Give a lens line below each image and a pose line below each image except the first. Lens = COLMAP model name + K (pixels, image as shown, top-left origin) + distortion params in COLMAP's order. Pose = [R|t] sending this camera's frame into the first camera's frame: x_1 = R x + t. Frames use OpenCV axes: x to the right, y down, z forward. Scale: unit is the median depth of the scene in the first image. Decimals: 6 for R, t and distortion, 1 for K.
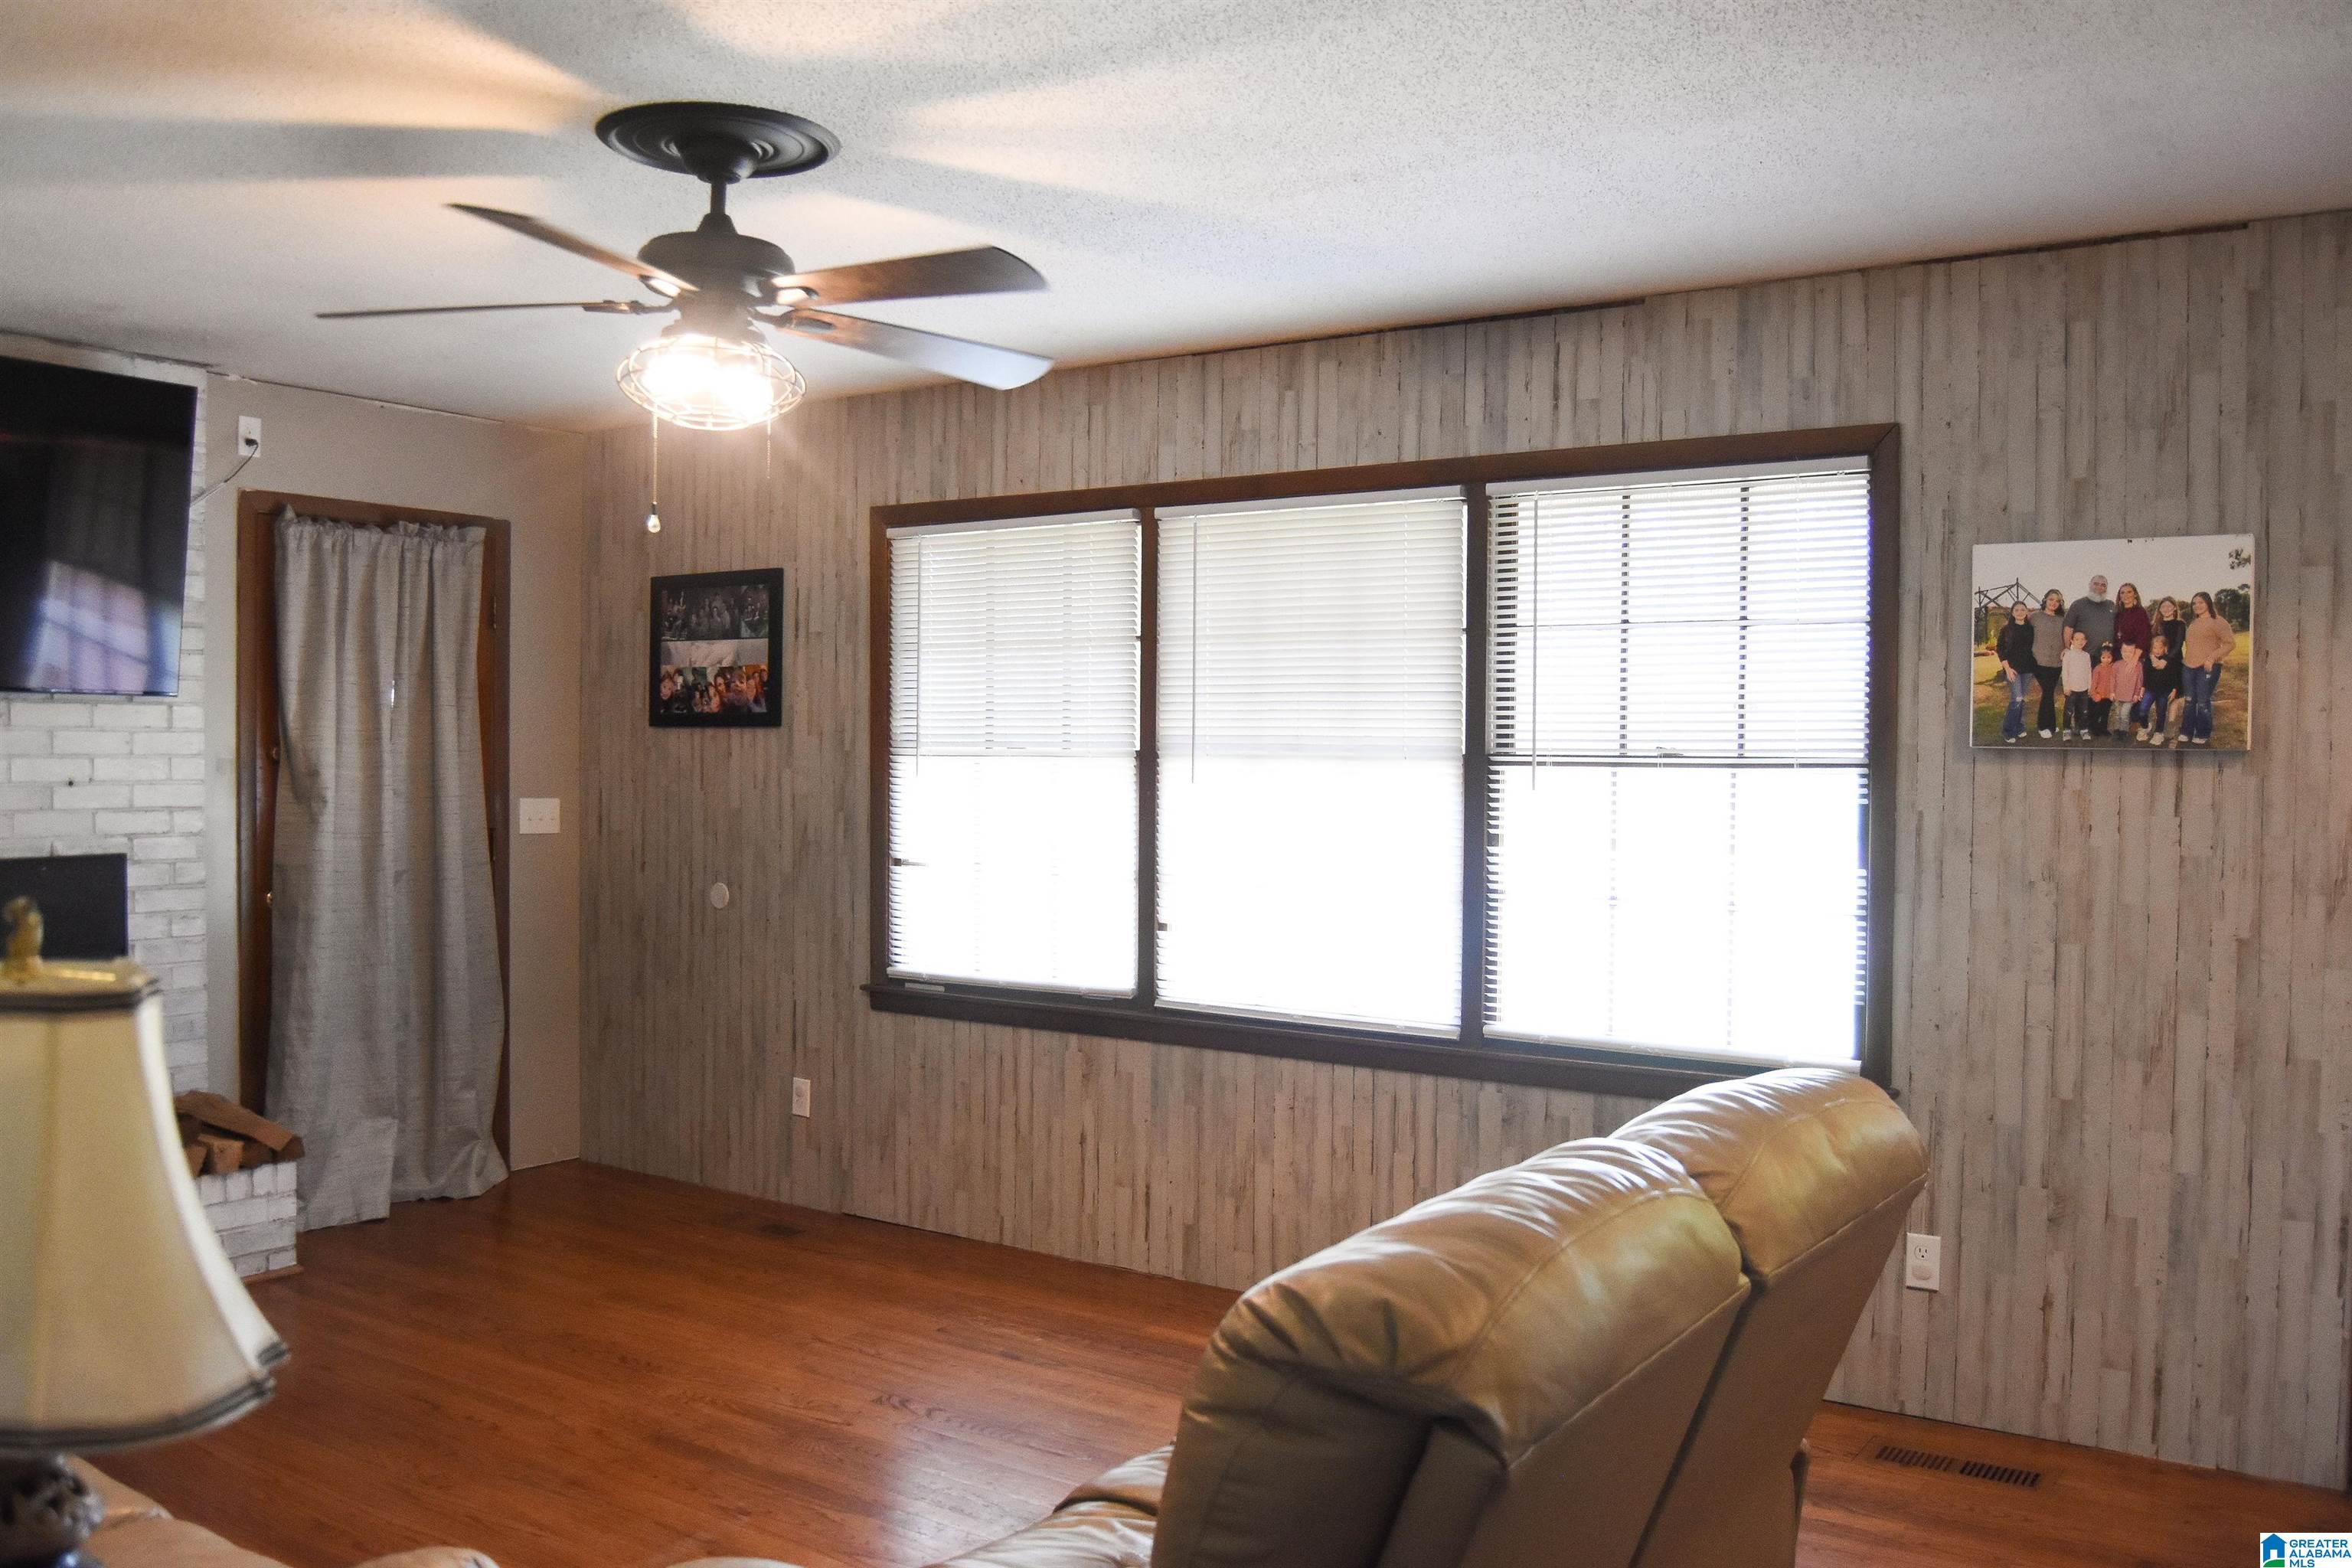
lens RADIAL K [[1885.5, 0, 1178.5], [0, 1885.5, 789.7], [0, 0, 1]] dist [-0.085926, 0.039686]
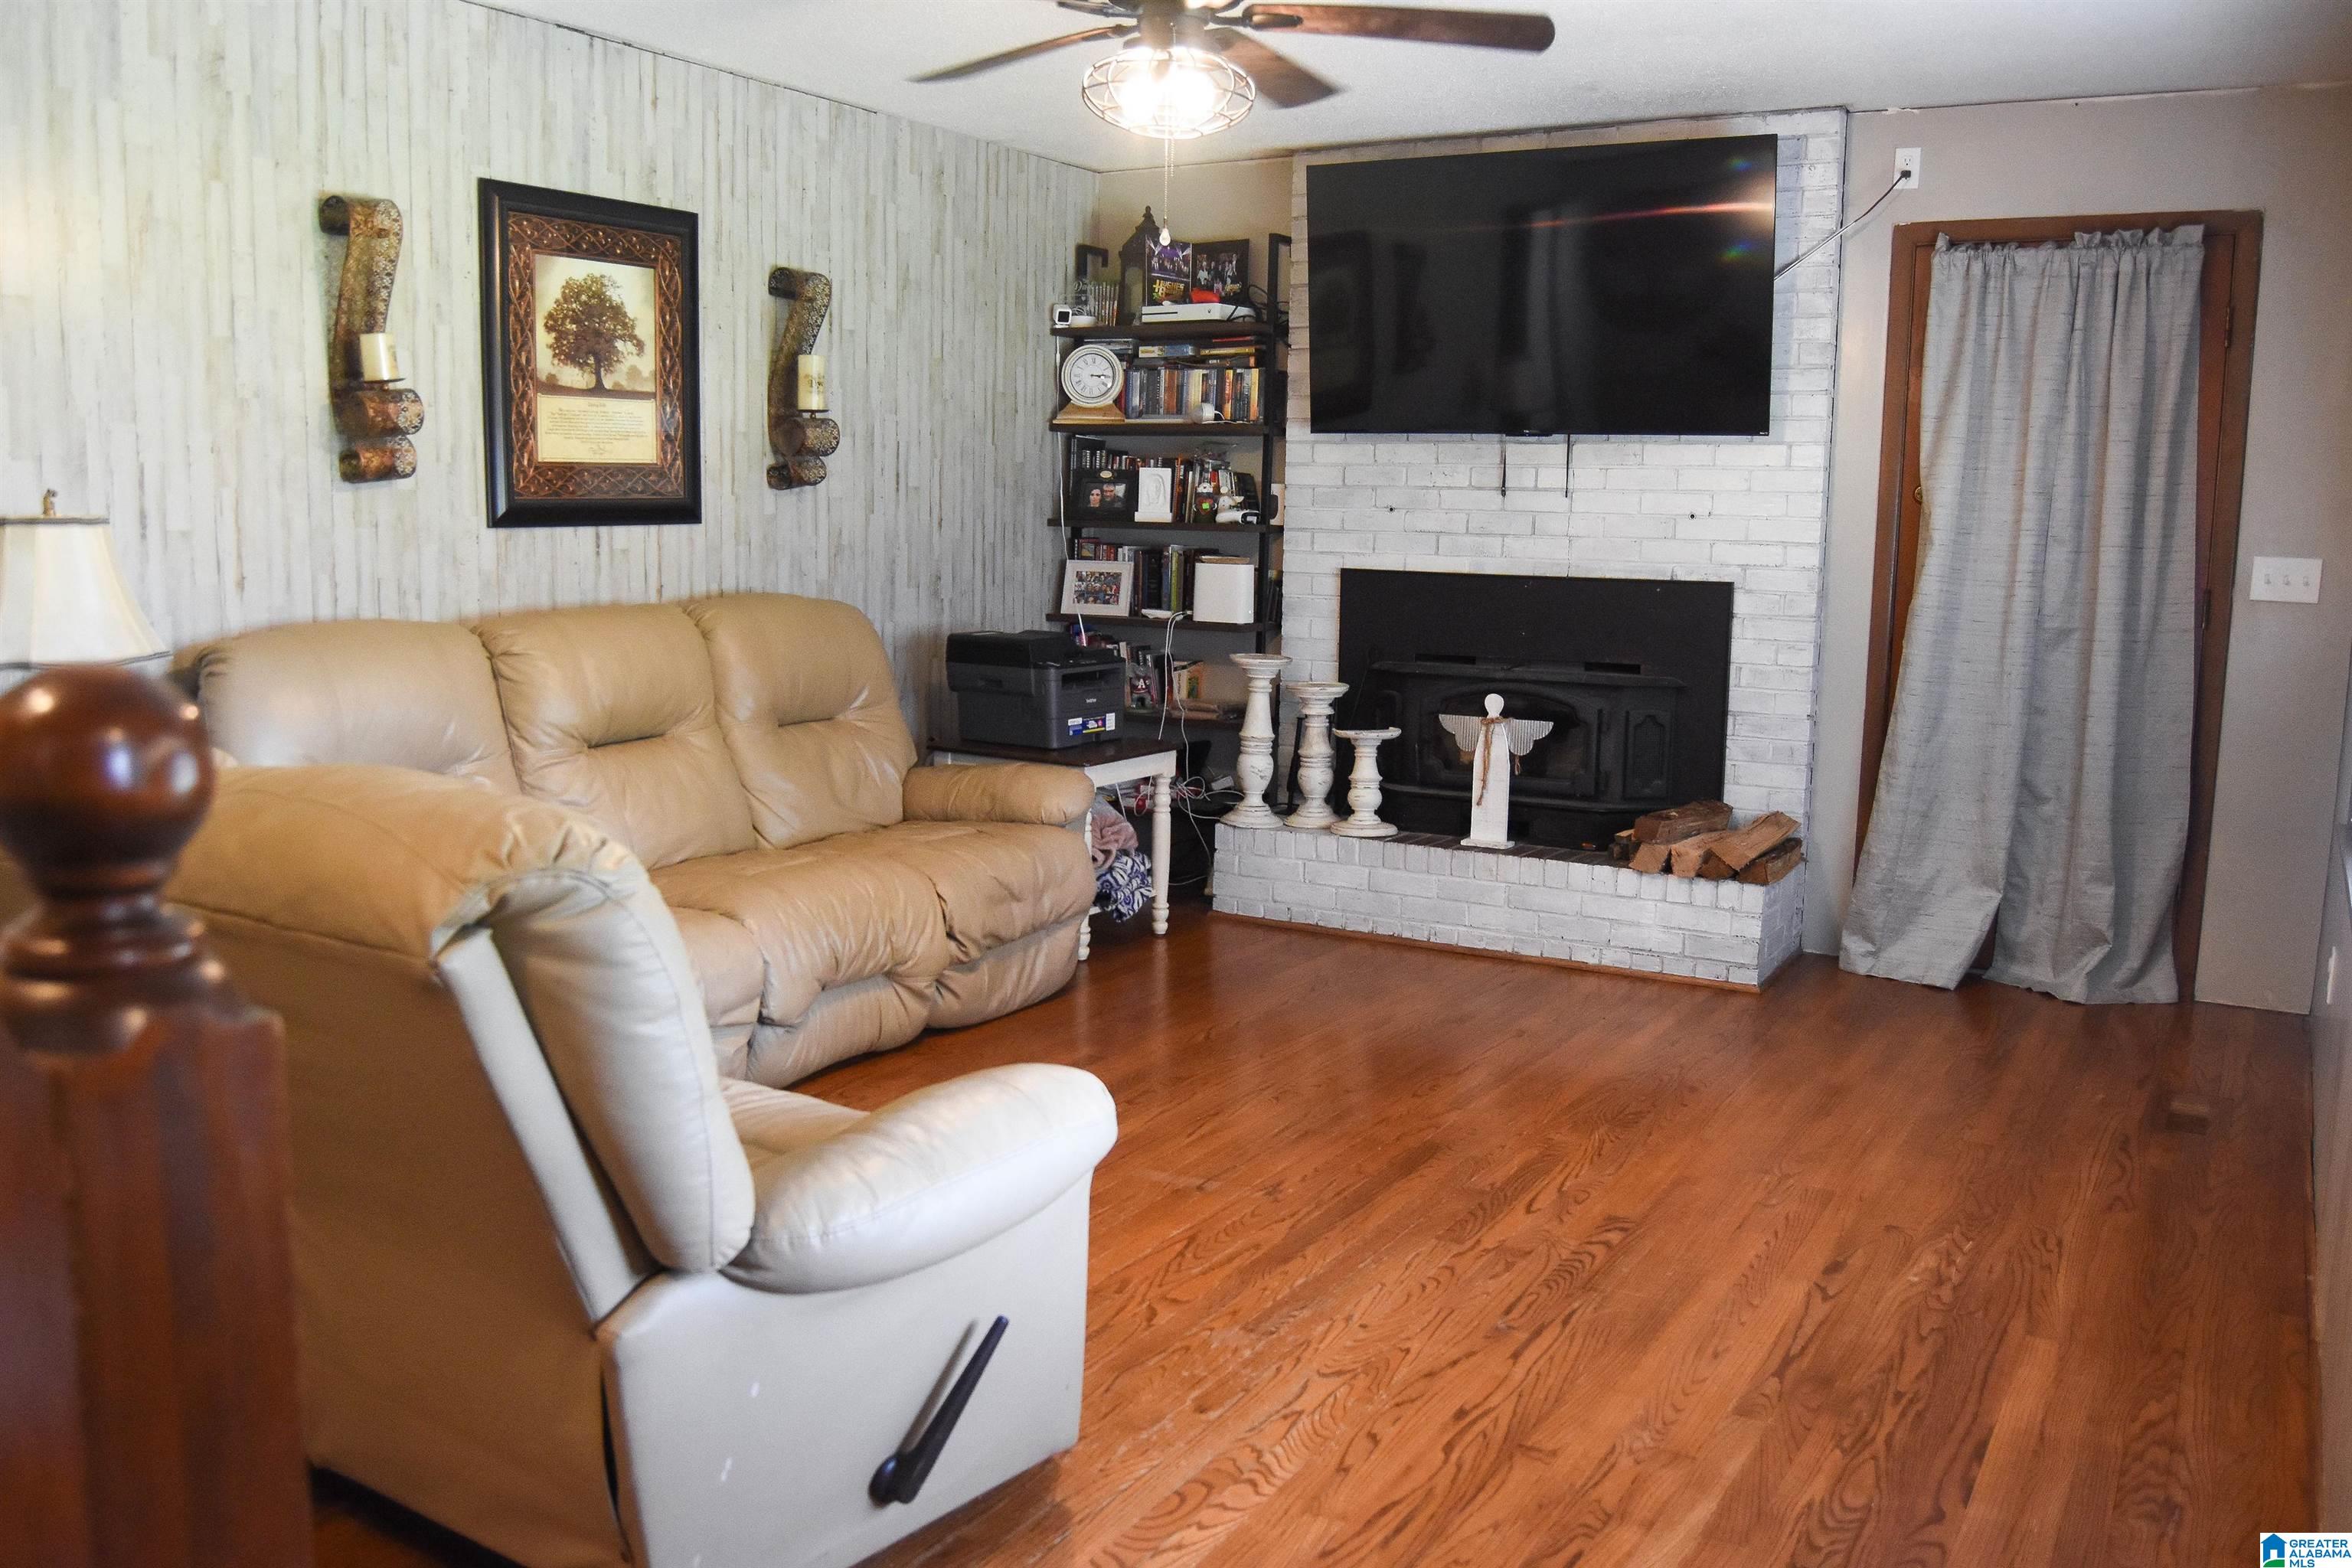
lens RADIAL K [[1885.5, 0, 1172.5], [0, 1885.5, 775.8], [0, 0, 1]] dist [-0.085926, 0.039686]
pose [[0.091846, 0.130098, -0.987238, 0.496665], [-0.040047, 0.991109, 0.126882, 0.020577], [0.994968, 0.027882, 0.096240, 0.552401]]
